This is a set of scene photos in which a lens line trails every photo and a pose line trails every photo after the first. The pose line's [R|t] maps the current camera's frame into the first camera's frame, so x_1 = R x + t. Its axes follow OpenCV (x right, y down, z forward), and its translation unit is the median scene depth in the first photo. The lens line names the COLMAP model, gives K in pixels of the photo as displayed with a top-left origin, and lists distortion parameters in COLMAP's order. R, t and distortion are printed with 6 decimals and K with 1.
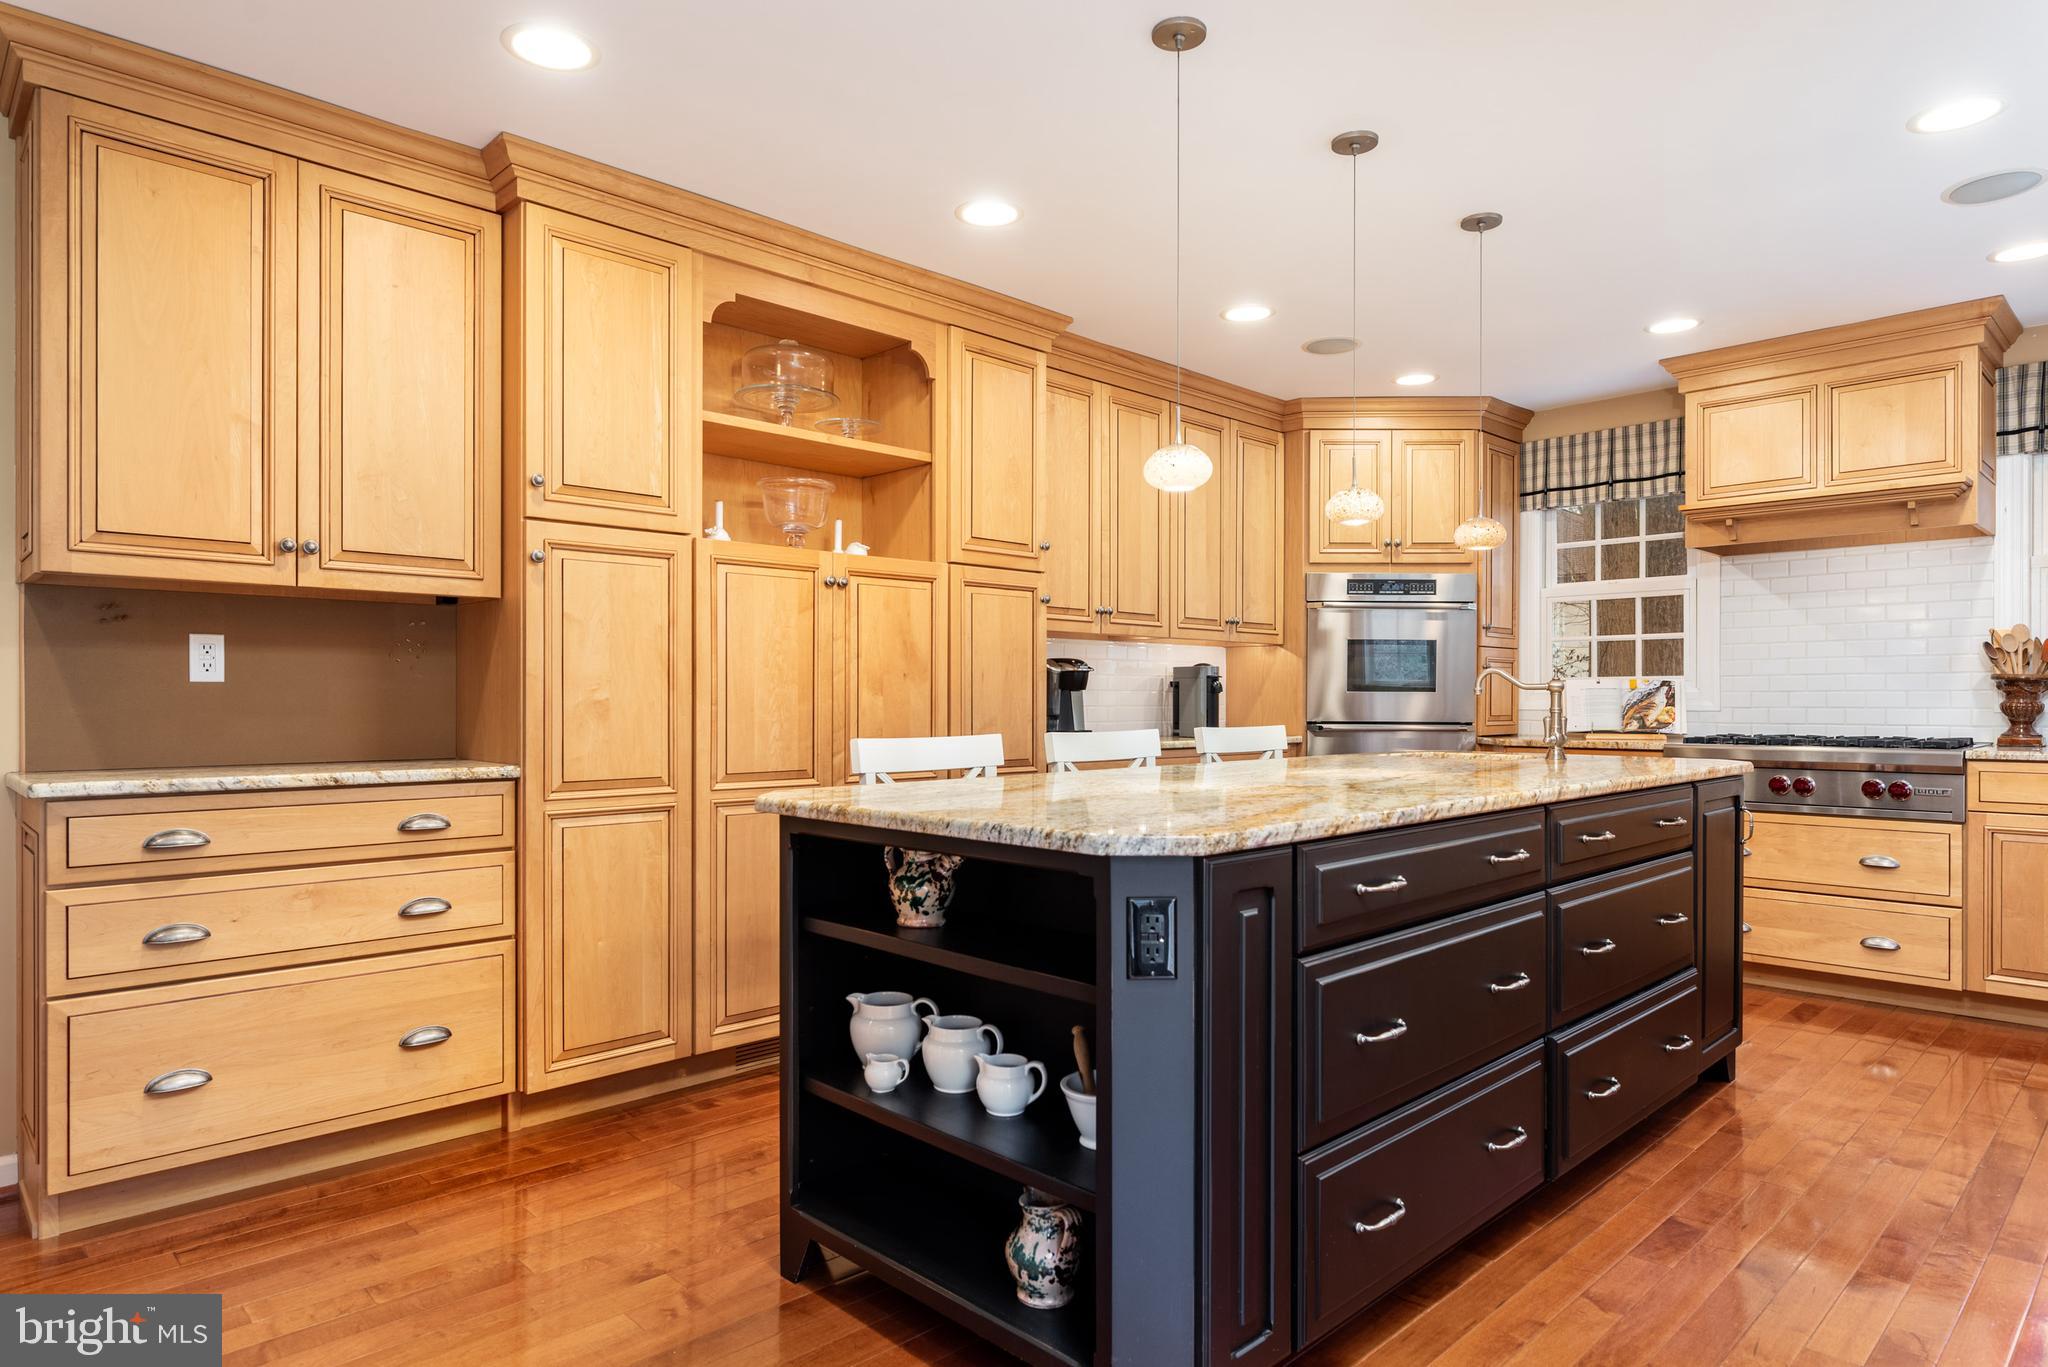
lens RADIAL K [[1177.5, 0, 1028.3], [0, 1177.5, 701.4], [0, 0, 1]] dist [-0.000560, -0.002875]
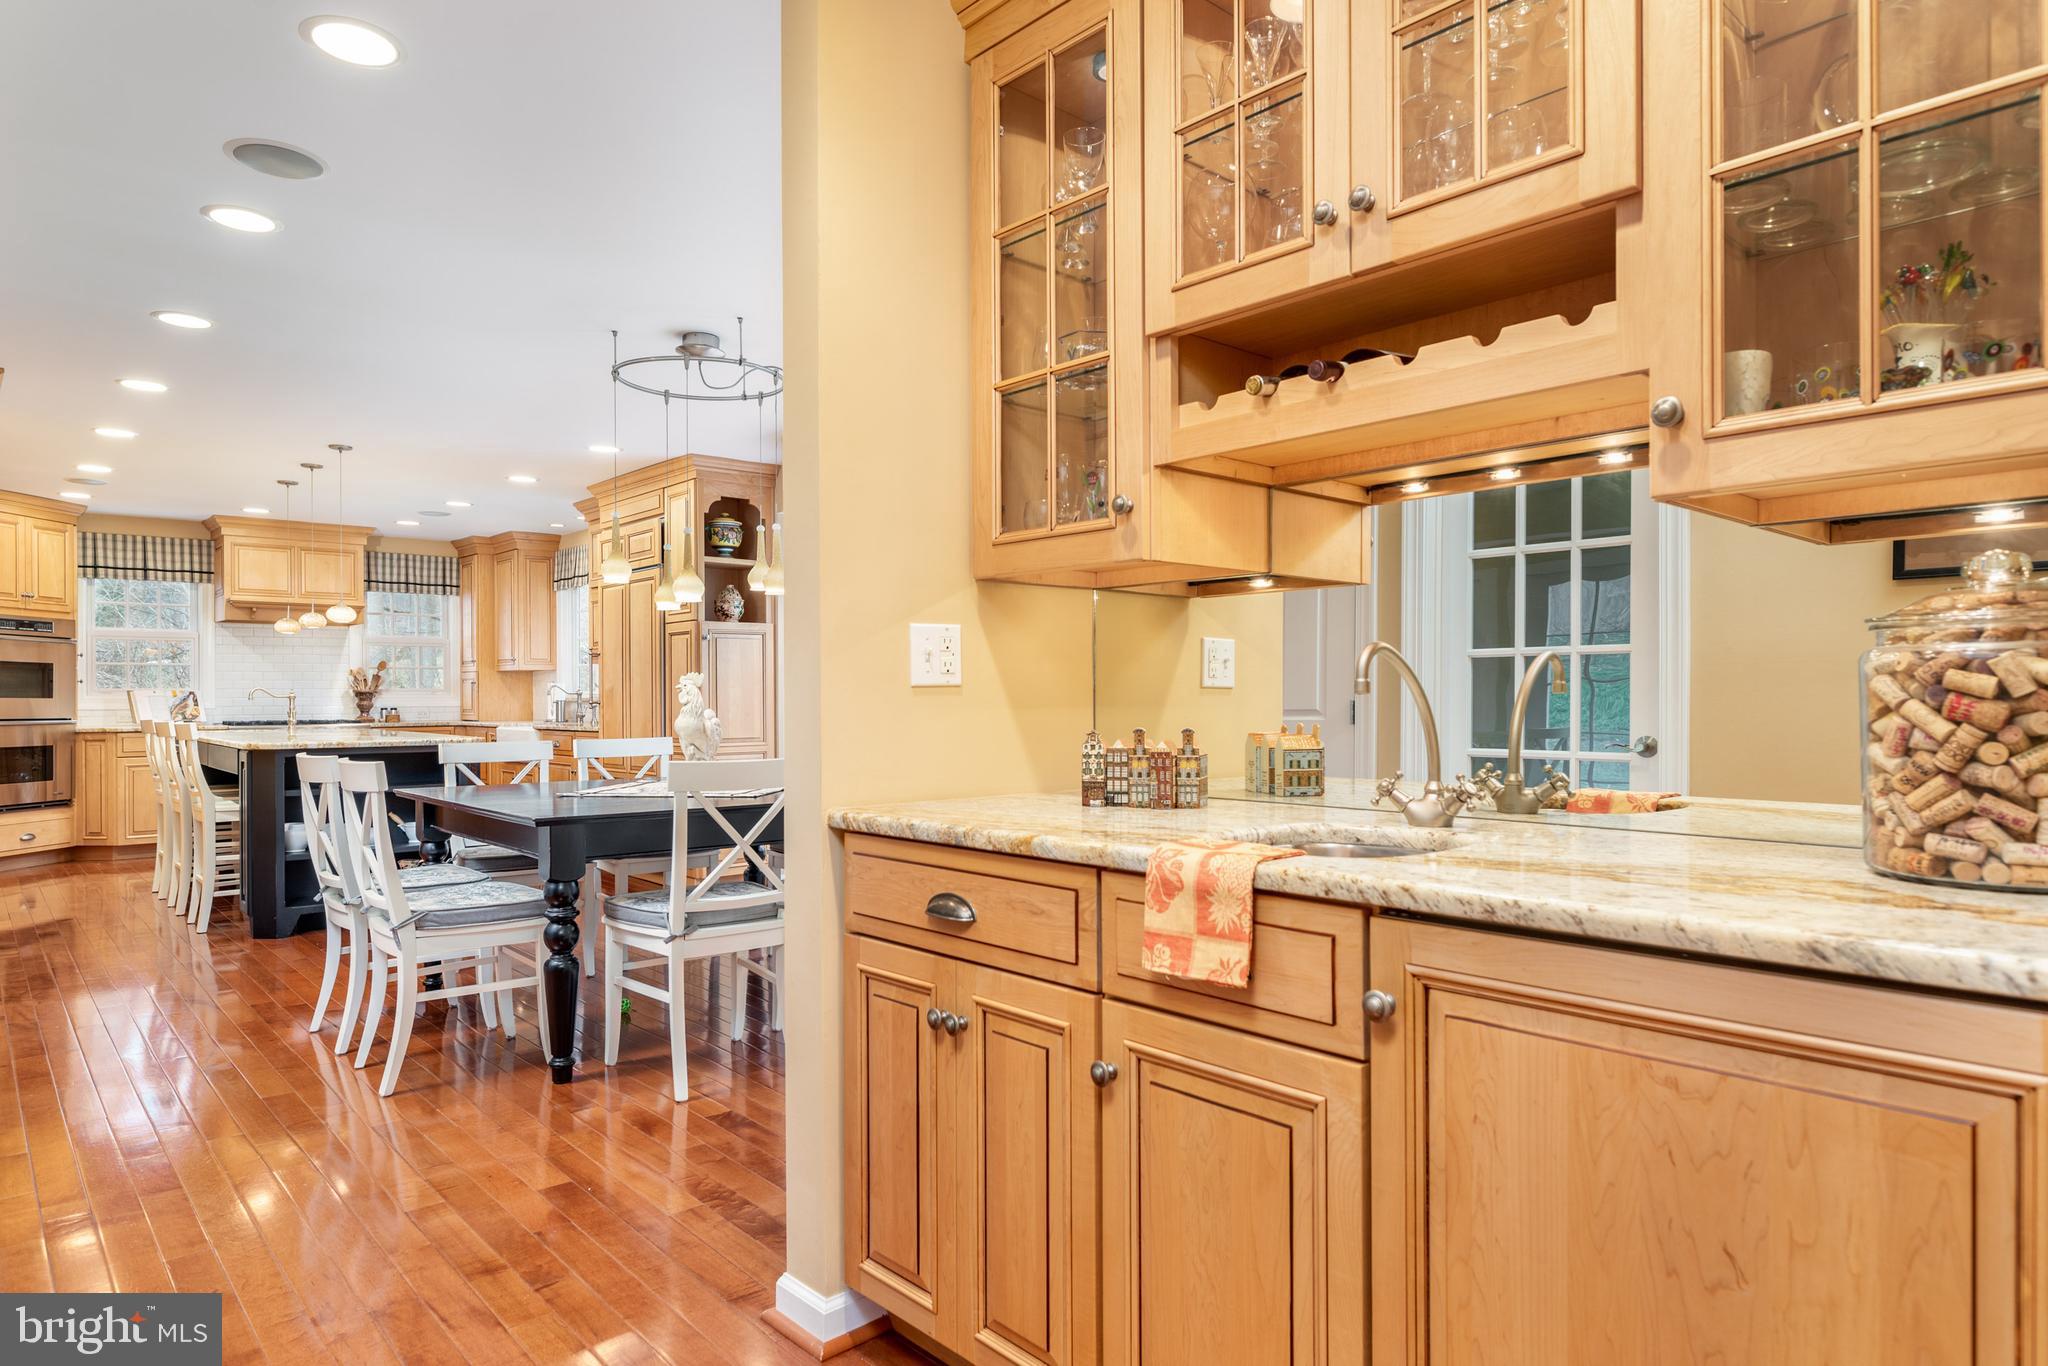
lens RADIAL K [[1177.5, 0, 1009.5], [0, 1177.5, 694.1], [0, 0, 1]] dist [-0.000560, -0.002875]
pose [[0.037926, 0.001099, 0.999280, -1.150265], [0.005241, 0.999985, -0.001299, -0.005047], [-0.999267, 0.005286, 0.037920, -0.272430]]
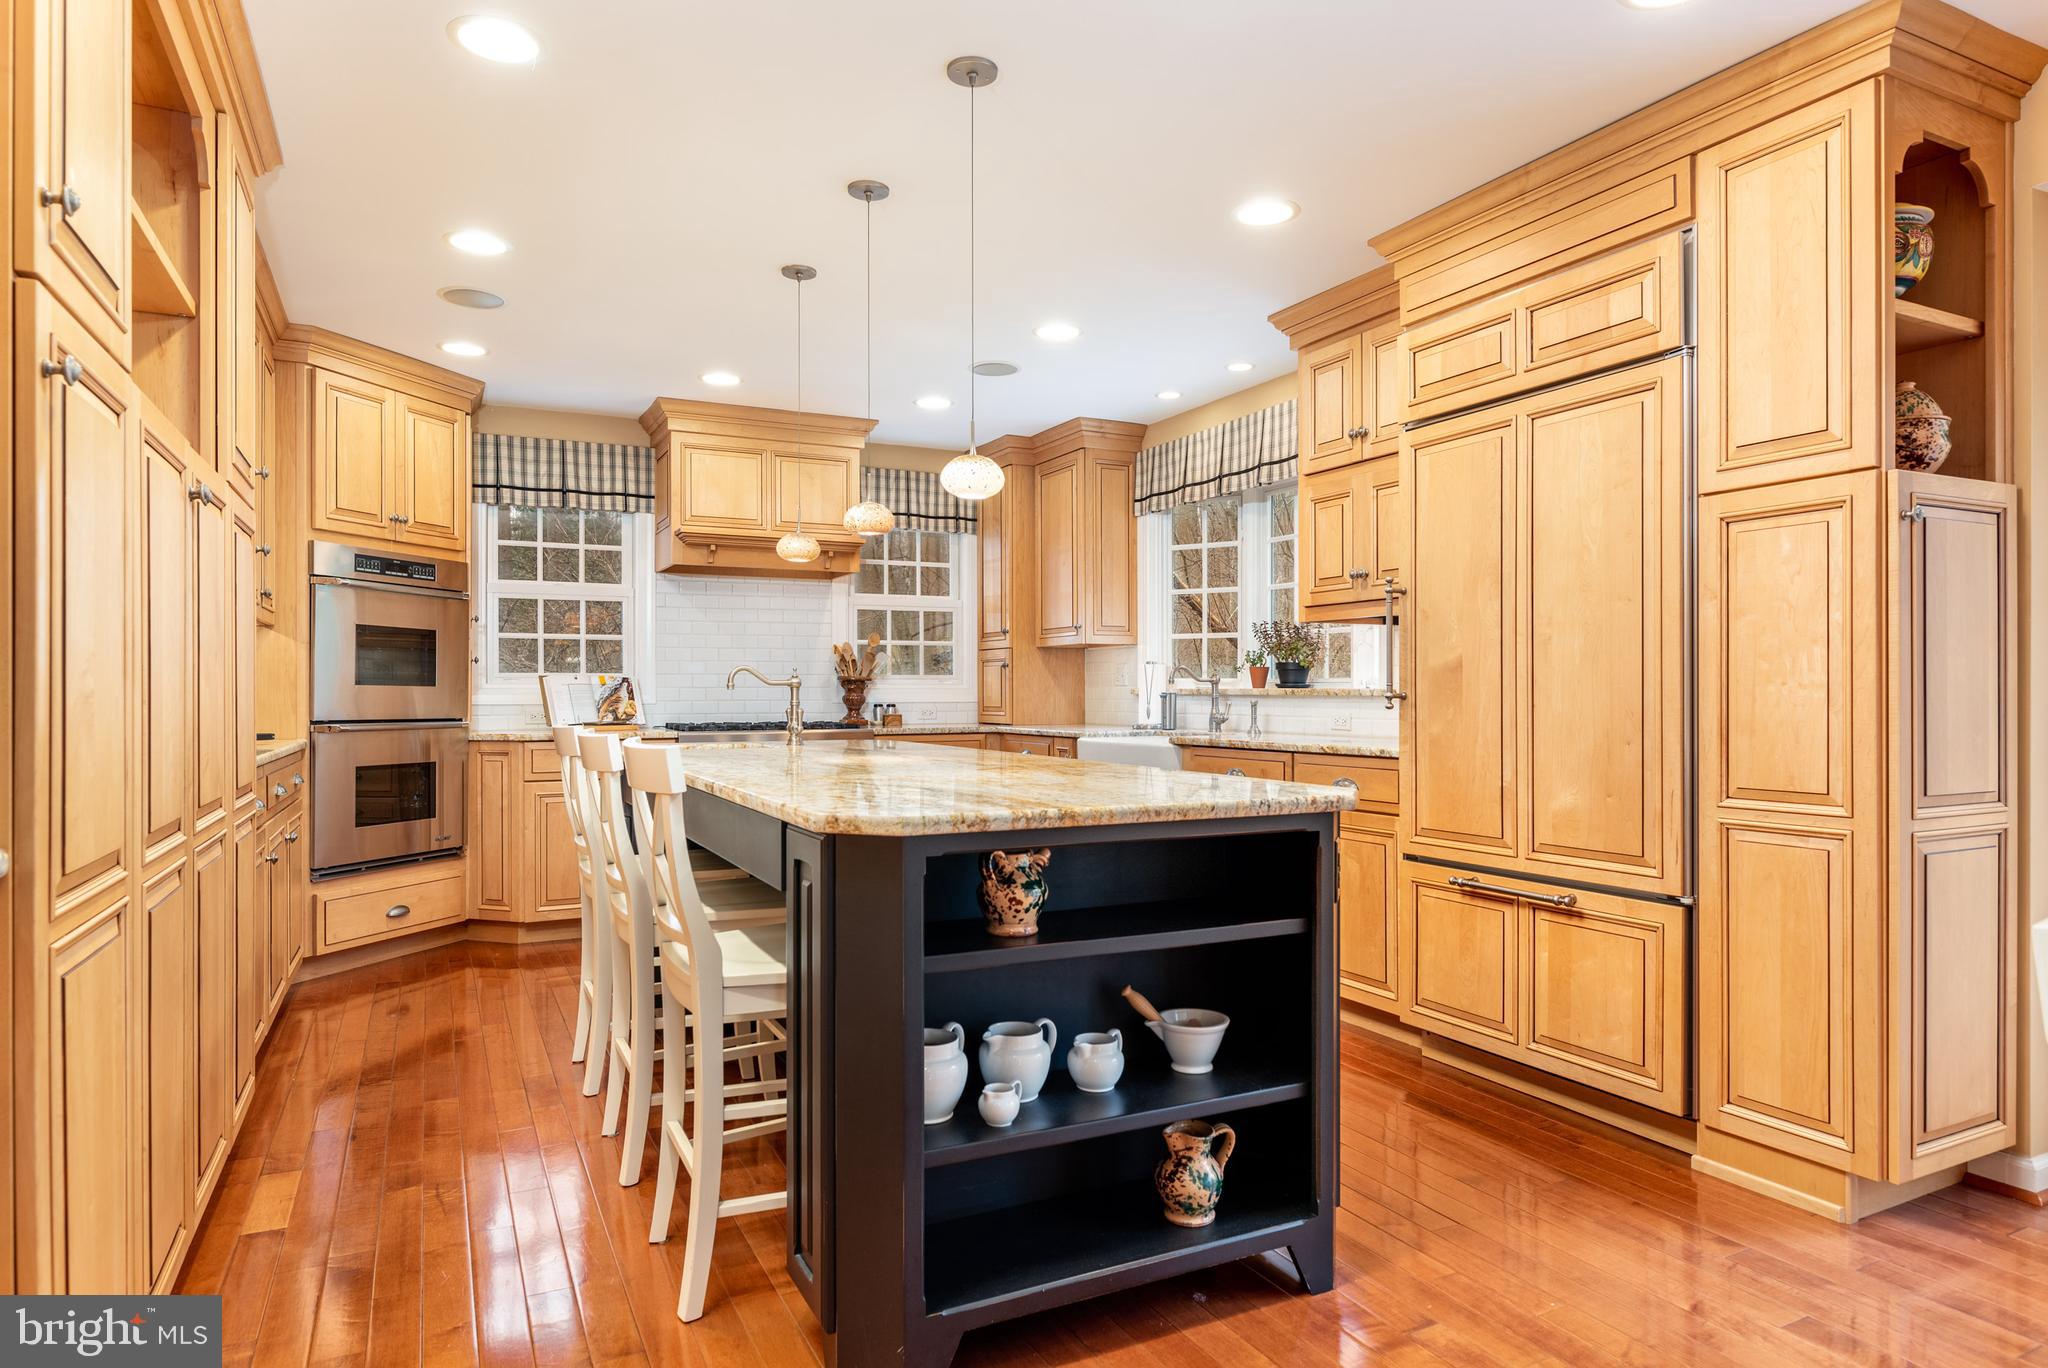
lens RADIAL K [[1177.5, 0, 1005.5], [0, 1177.5, 692.8], [0, 0, 1]] dist [-0.000560, -0.002875]
pose [[0.307618, 0.000792, 0.951510, -0.420143], [0.002744, 0.999995, -0.001720, 0.000088], [-0.951506, 0.003141, 0.307614, 0.307887]]
